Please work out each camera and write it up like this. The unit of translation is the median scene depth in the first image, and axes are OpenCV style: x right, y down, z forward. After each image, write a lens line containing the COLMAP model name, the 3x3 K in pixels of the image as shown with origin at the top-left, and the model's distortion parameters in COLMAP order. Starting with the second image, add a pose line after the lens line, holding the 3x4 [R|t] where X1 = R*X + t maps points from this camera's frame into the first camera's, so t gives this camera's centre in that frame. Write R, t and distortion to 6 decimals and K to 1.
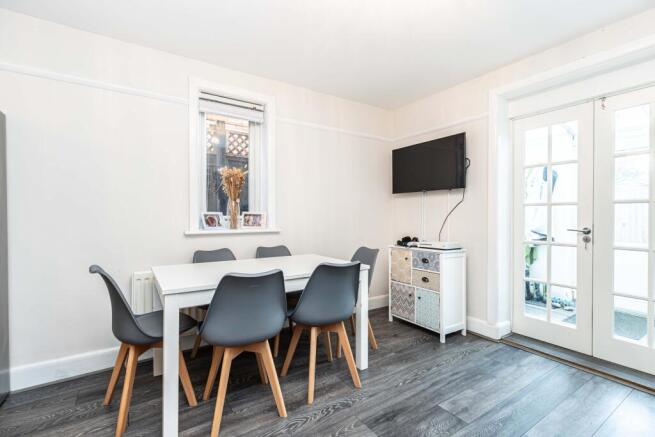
lens RADIAL K [[286.9, 0, 324.2], [0, 286.9, 215.8], [0, 0, 1]] dist [-0.003124, -0.000507]
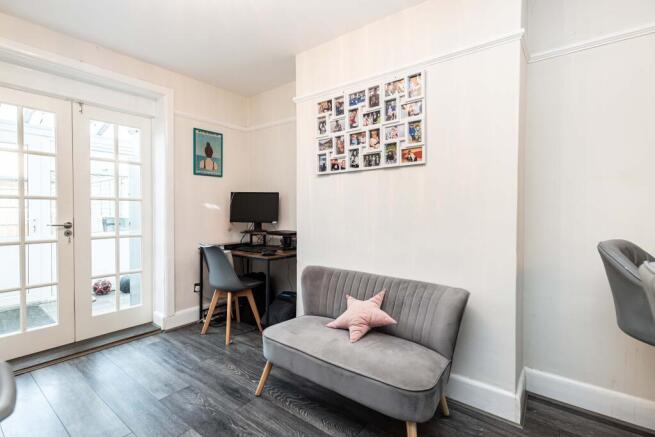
lens RADIAL K [[299.2, 0, 331.7], [0, 299.2, 216.9], [0, 0, 1]] dist [0.003355, 0.000580]
pose [[-0.287901, -0.025674, 0.957316, -0.404628], [0.014000, 0.999421, 0.031013, 0.002942], [-0.957558, 0.022331, -0.287375, 0.400087]]
